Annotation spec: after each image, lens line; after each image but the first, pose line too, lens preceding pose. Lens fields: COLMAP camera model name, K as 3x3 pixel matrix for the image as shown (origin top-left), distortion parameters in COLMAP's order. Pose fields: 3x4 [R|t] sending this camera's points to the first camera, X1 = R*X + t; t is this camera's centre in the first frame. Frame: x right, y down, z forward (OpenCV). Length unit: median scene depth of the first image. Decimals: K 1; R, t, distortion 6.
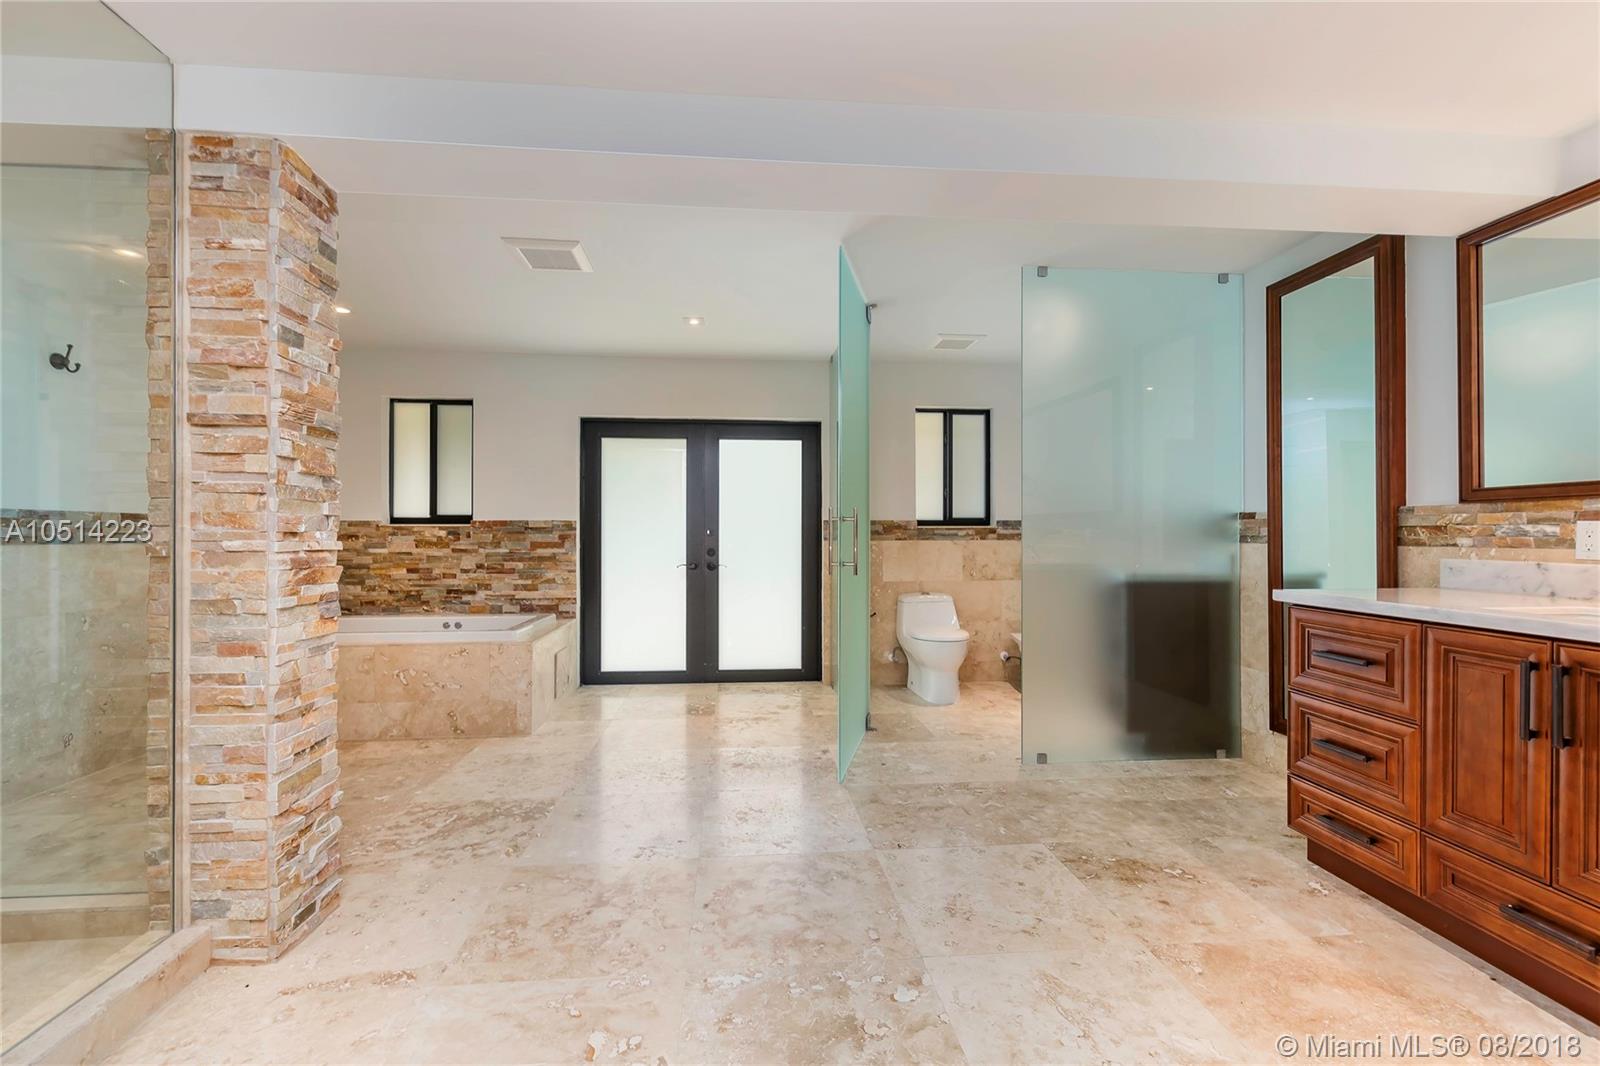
lens RADIAL K [[691.4, 0, 795.5], [0, 691.4, 532.5], [0, 0, 1]] dist [0.006714, -0.003798]
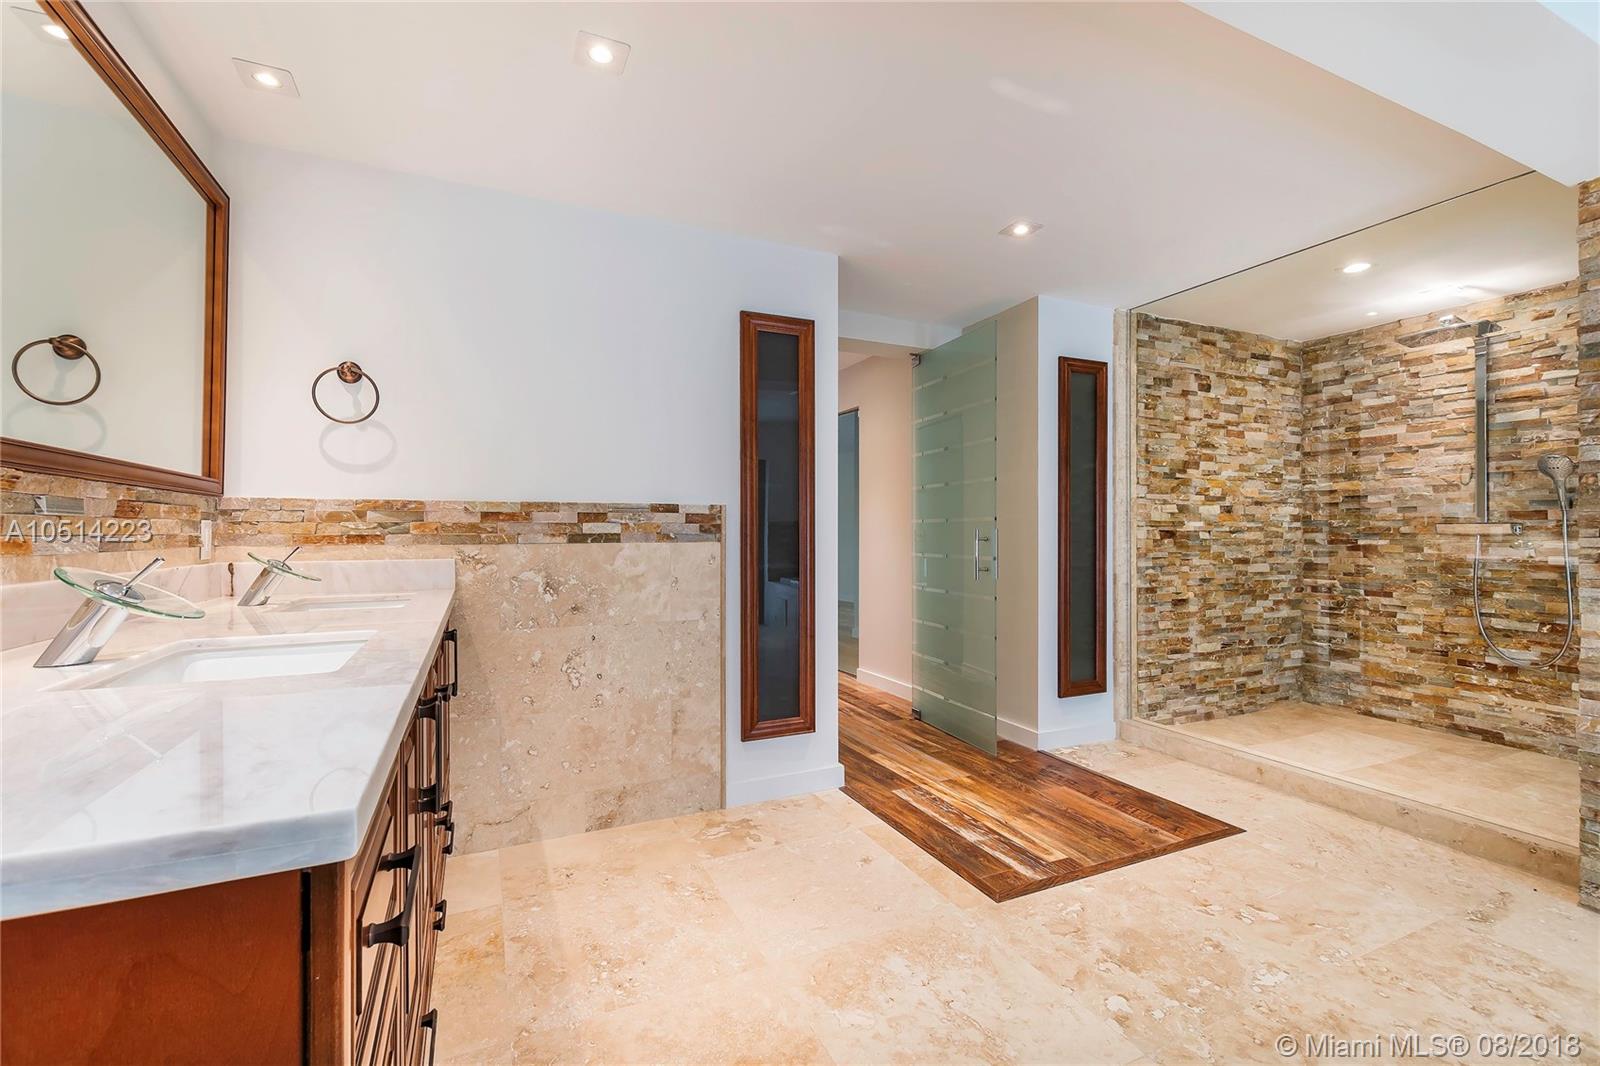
lens RADIAL K [[691.4, 0, 797.0], [0, 691.4, 531.1], [0, 0, 1]] dist [0.006714, -0.003798]
pose [[-0.942374, 0.000023, -0.334560, 0.314559], [0.000621, 0.999998, -0.001678, 0.001343], [0.334559, -0.001789, -0.942373, 0.611804]]
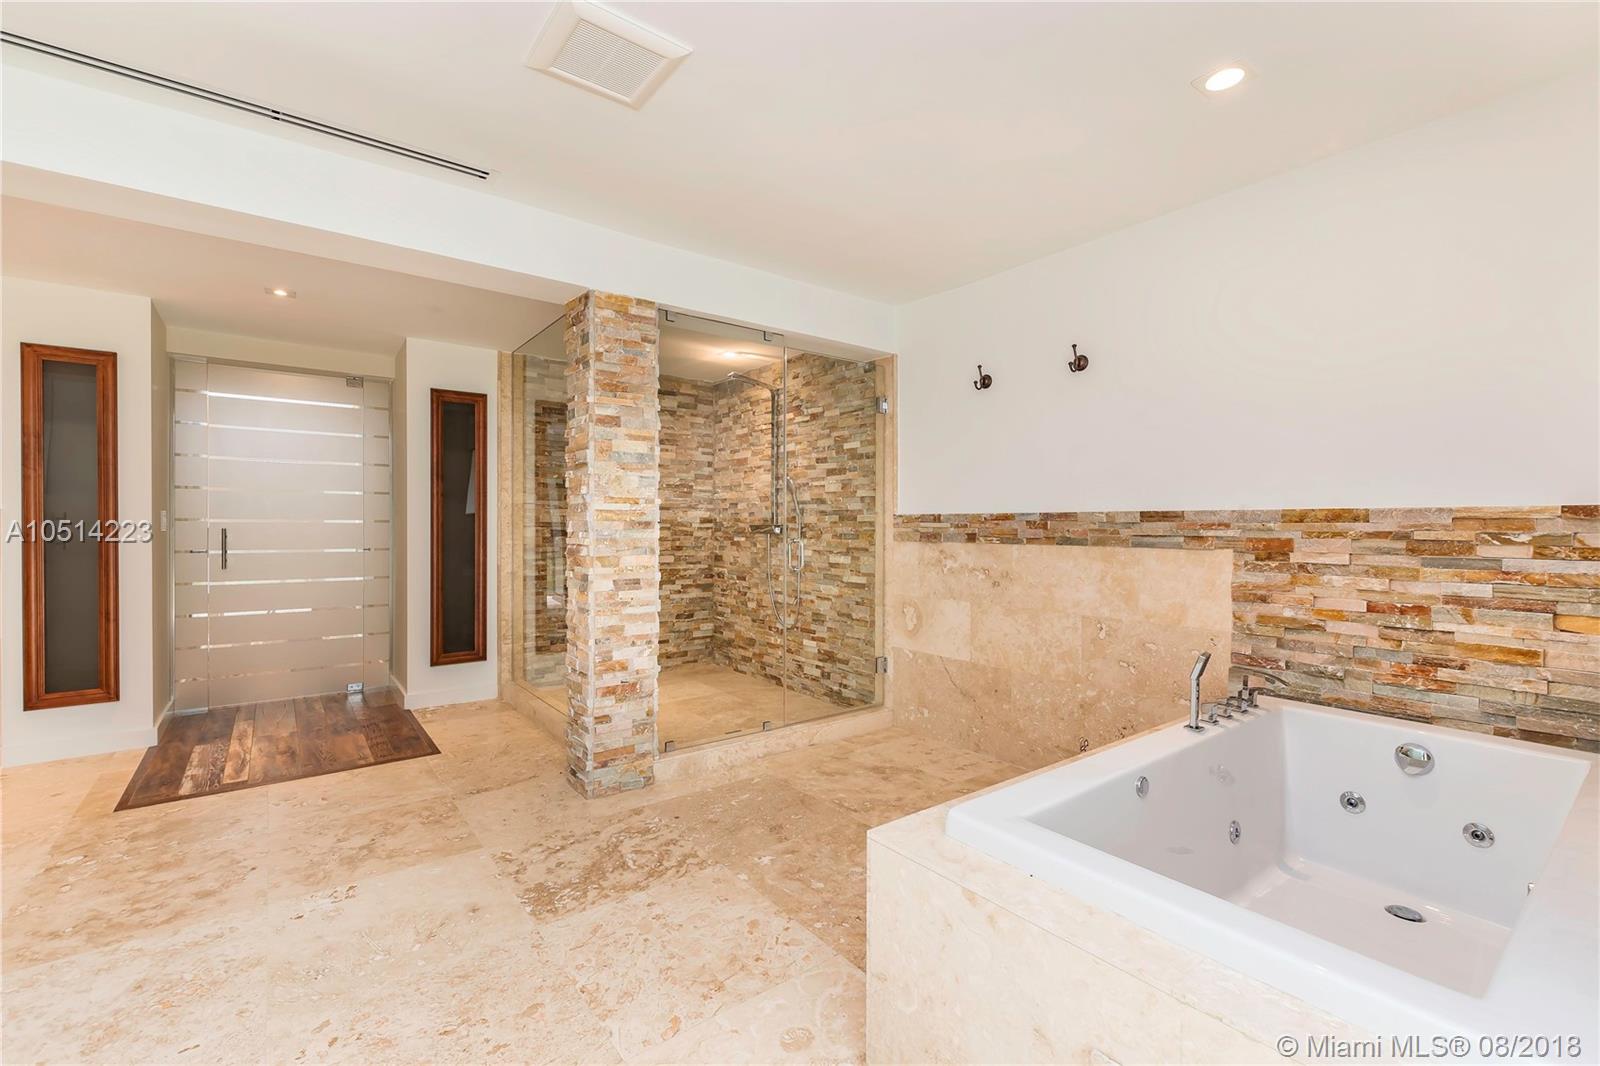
lens RADIAL K [[691.4, 0, 799.3], [0, 691.4, 531.2], [0, 0, 1]] dist [0.006714, -0.003798]
pose [[-0.844191, 0.001456, -0.536040, -0.117169], [-0.002057, 0.999980, 0.005956, -0.005340], [0.536038, 0.006131, -0.844172, 1.032710]]
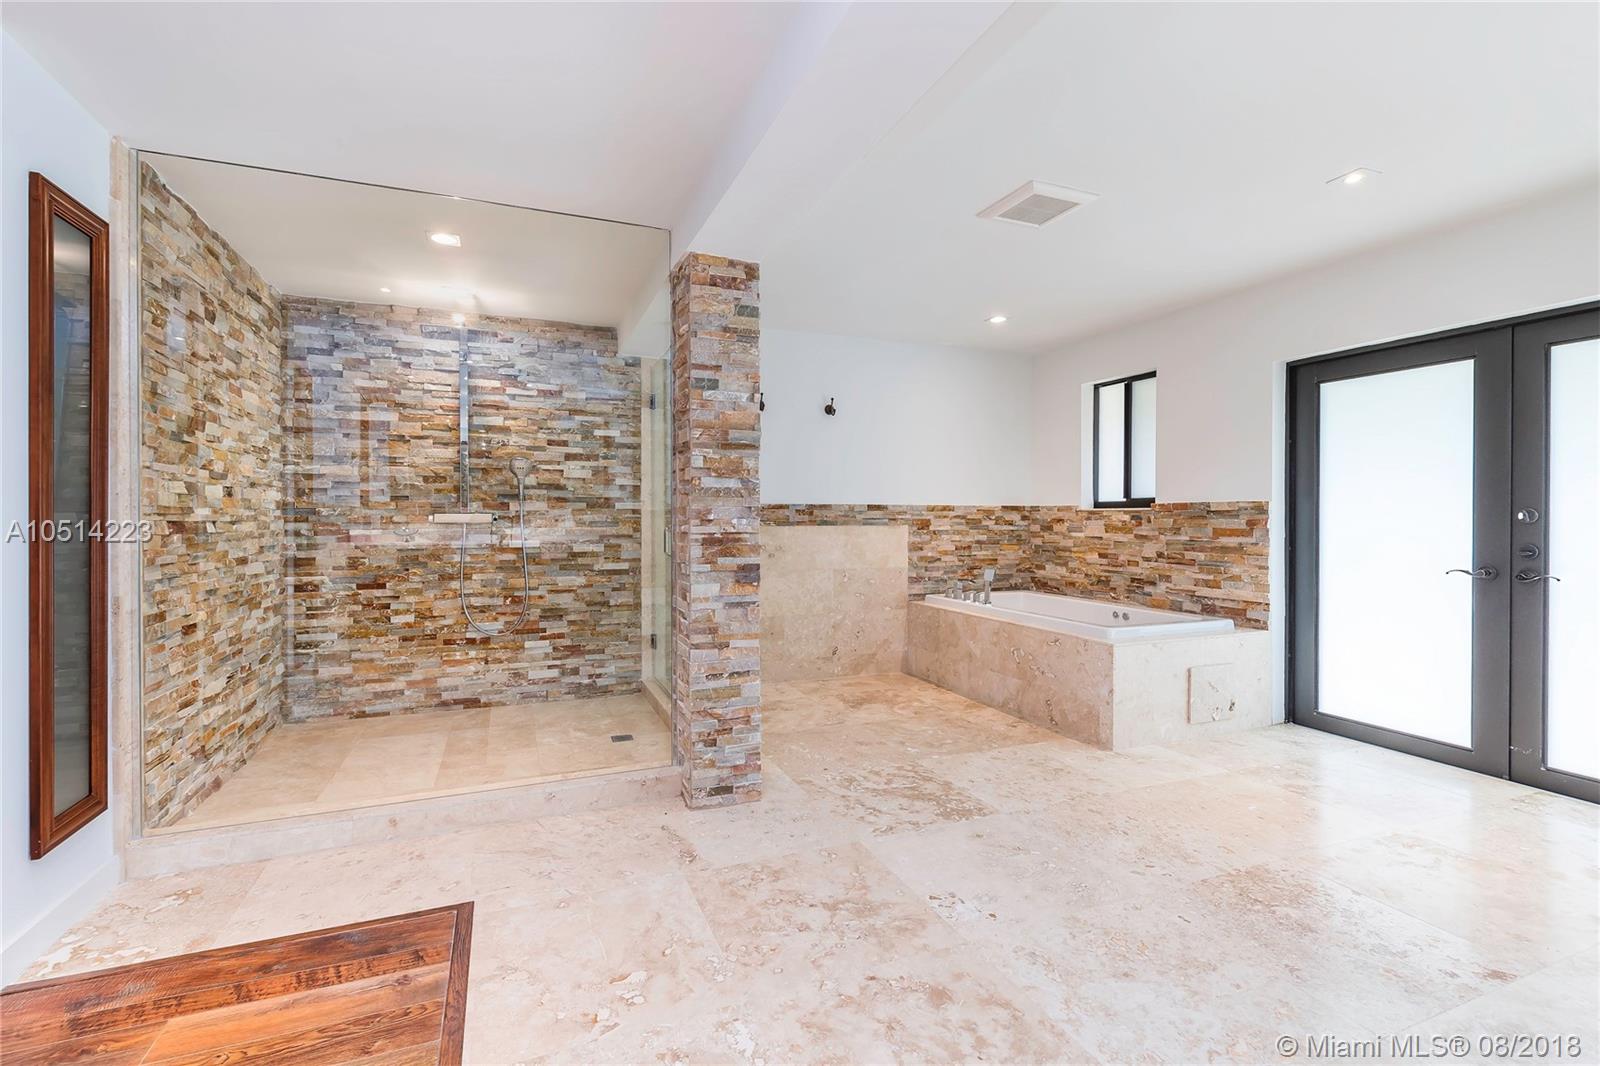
lens RADIAL K [[691.4, 0, 782.8], [0, 691.4, 517.6], [0, 0, 1]] dist [0.006714, -0.003798]
pose [[0.279845, 0.000403, -0.960045, 0.267619], [0.003487, 0.999993, 0.001436, -0.002083], [0.960039, -0.003749, 0.279842, 0.288479]]
